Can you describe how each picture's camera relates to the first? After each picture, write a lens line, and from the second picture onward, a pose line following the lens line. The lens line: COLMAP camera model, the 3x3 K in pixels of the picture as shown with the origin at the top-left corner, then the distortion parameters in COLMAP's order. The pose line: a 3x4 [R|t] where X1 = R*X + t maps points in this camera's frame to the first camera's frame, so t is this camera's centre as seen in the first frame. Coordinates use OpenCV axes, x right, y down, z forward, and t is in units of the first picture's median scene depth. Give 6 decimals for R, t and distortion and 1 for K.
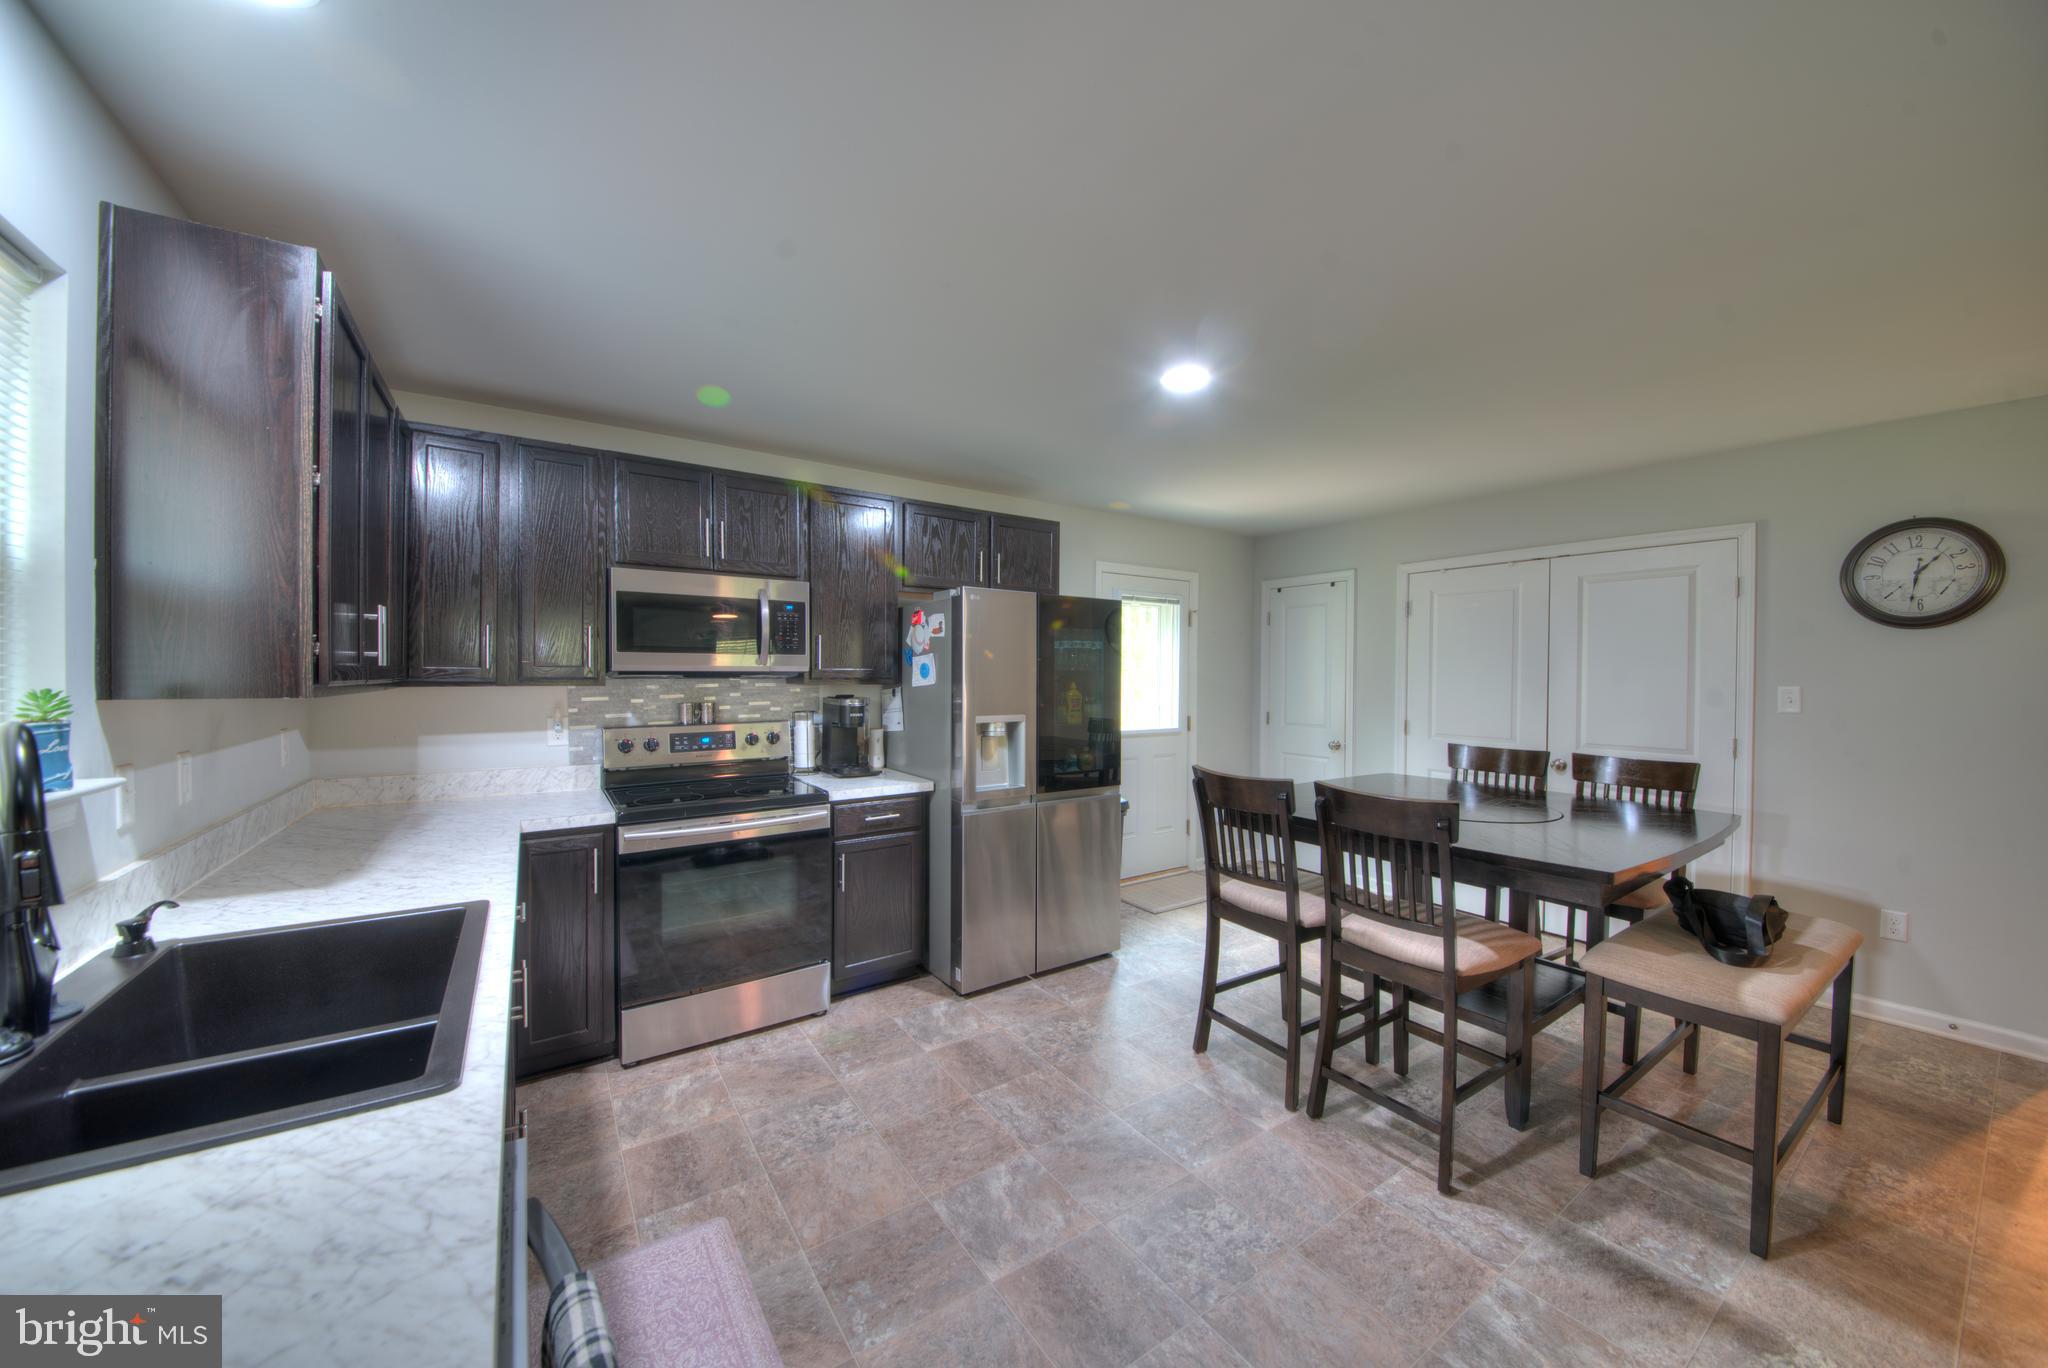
lens RADIAL K [[727.8, 0, 1024.0], [0, 727.8, 684.0], [0, 0, 1]] dist [0.001491, 0.000150]
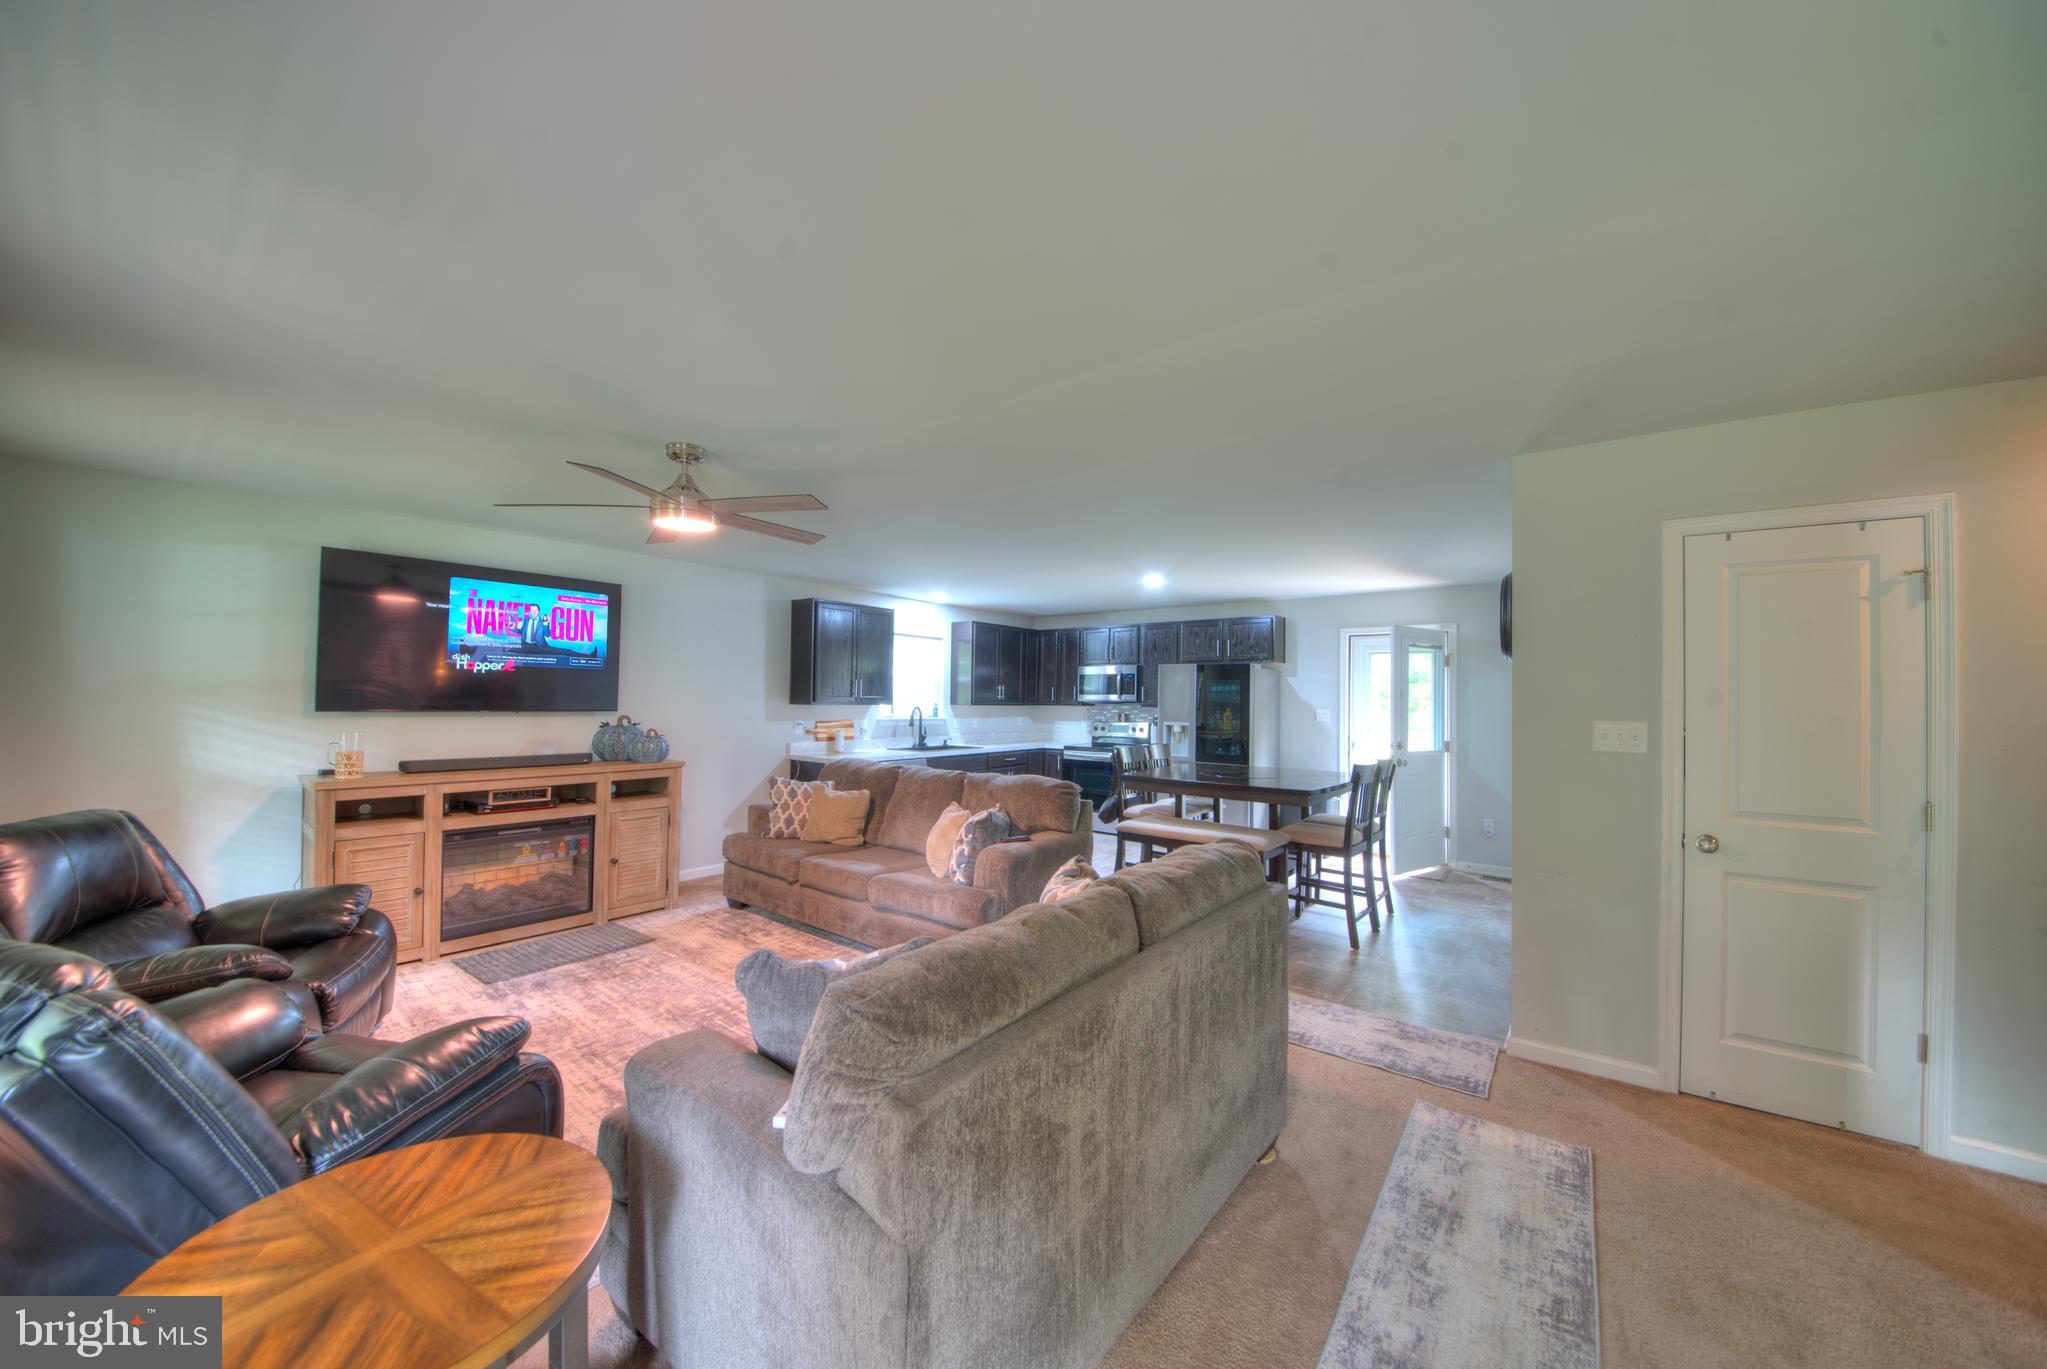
lens RADIAL K [[709.7, 0, 1023.5], [0, 709.7, 684.5], [0, 0, 1]] dist [0.000042, -0.007375]
pose [[0.308140, -0.018332, -0.951164, 2.156817], [-0.023512, 0.999362, -0.026877, -0.001053], [0.951050, 0.030646, 0.307513, -0.115807]]
